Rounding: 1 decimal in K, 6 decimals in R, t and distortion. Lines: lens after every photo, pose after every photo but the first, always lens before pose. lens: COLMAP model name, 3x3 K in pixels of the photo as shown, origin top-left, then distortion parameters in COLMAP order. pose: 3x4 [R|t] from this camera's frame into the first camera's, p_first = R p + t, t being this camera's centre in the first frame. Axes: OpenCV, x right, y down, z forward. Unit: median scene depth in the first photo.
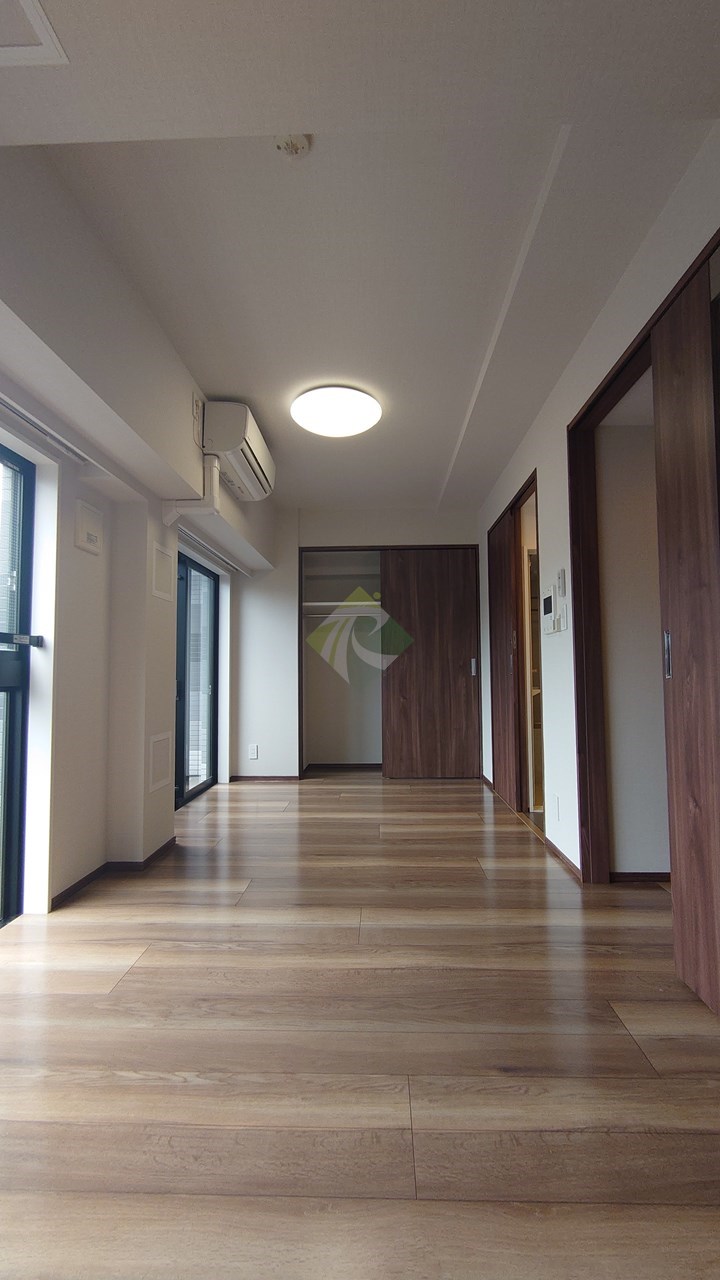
lens RADIAL K [[540.8, 0, 360.0], [0, 540.8, 640.0], [0, 0, 1]] dist [0.000469, 0.000064]
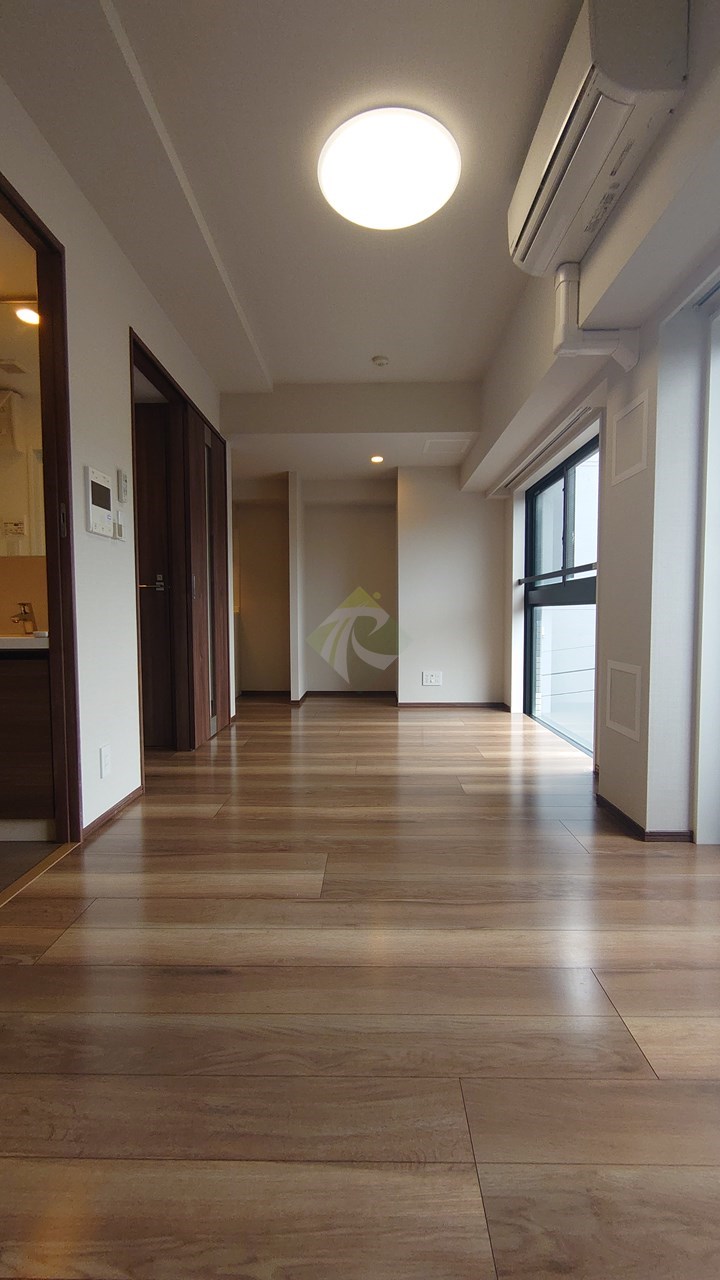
lens RADIAL K [[540.8, 0, 360.0], [0, 540.8, 640.0], [0, 0, 1]] dist [0.000469, 0.000064]
pose [[-0.999772, 0.015321, -0.014856, 0.005655], [0.015464, 0.999835, -0.009556, 0.151549], [0.014707, -0.009784, -0.999844, 1.830441]]
